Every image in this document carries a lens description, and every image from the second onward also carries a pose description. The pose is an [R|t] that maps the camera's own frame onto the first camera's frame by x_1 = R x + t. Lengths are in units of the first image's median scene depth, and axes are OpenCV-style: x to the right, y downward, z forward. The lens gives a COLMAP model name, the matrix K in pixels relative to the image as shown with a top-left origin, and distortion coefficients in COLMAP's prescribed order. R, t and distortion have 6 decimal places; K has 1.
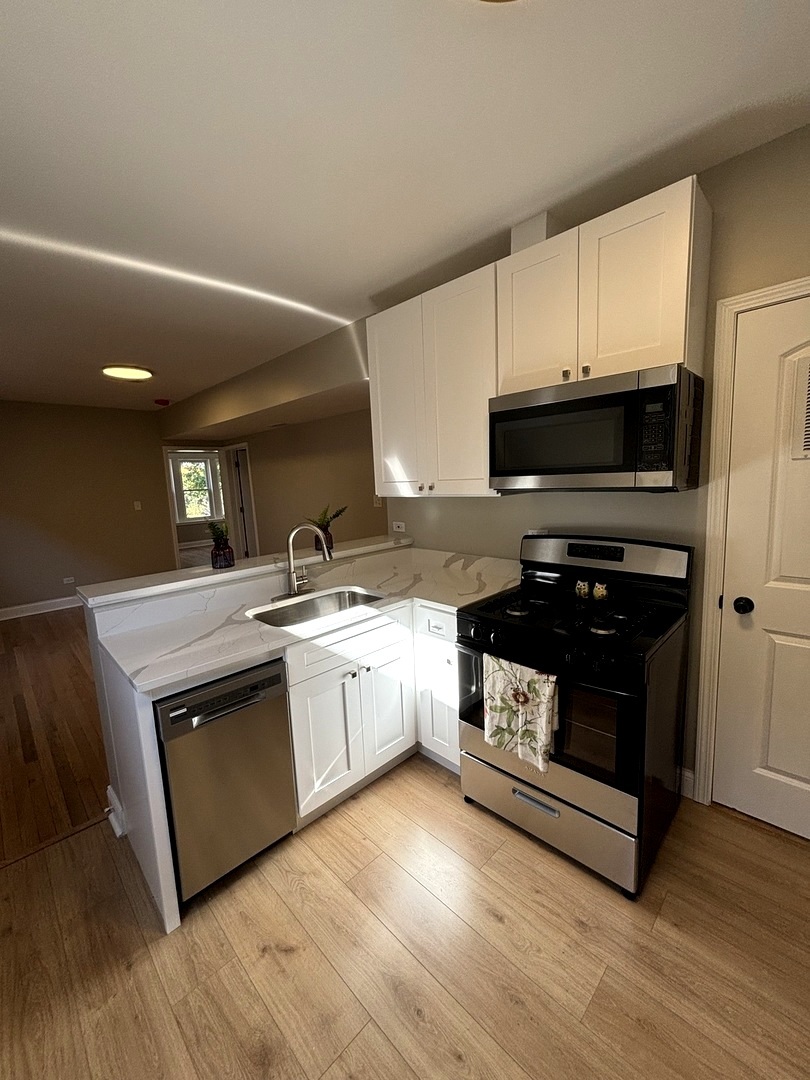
lens RADIAL K [[431.4, 0, 409.9], [0, 431.4, 540.1], [0, 0, 1]] dist [-0.007585, -0.001334]
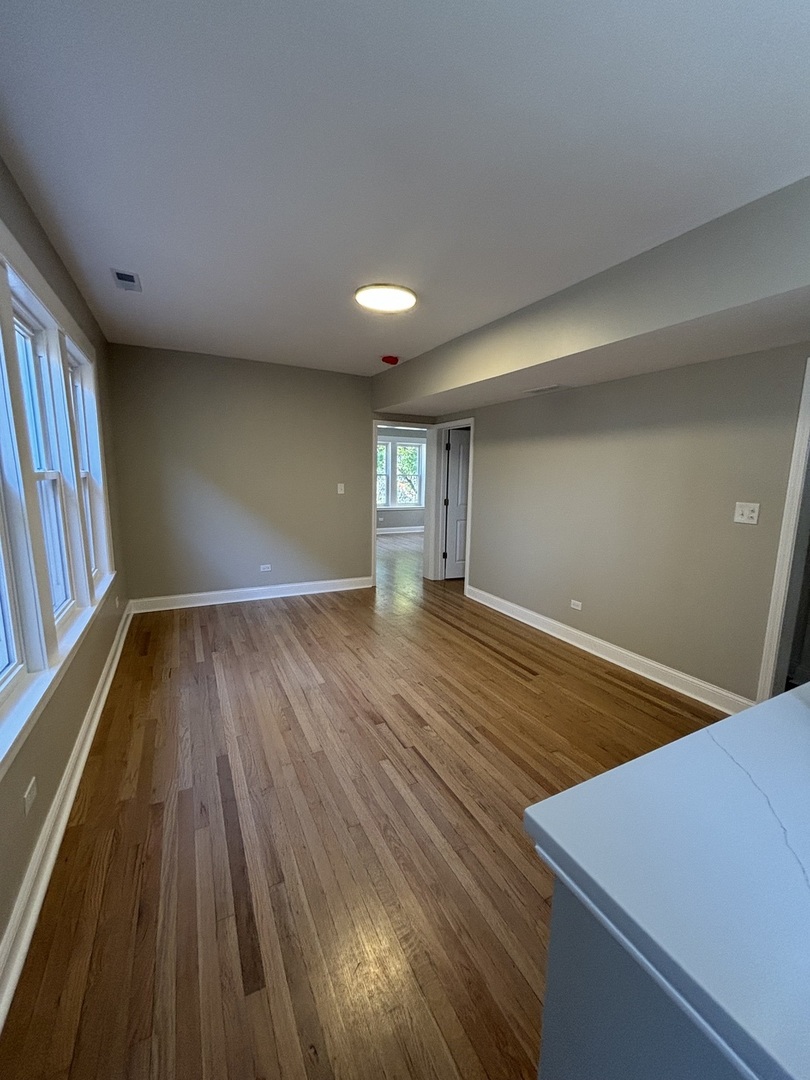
lens RADIAL K [[431.4, 0, 406.3], [0, 431.4, 543.2], [0, 0, 1]] dist [-0.007585, -0.001334]
pose [[0.949084, 0.107243, -0.296206, -0.318063], [-0.100198, 0.994206, 0.038910, -0.026715], [0.298663, -0.007250, 0.954331, 0.292383]]
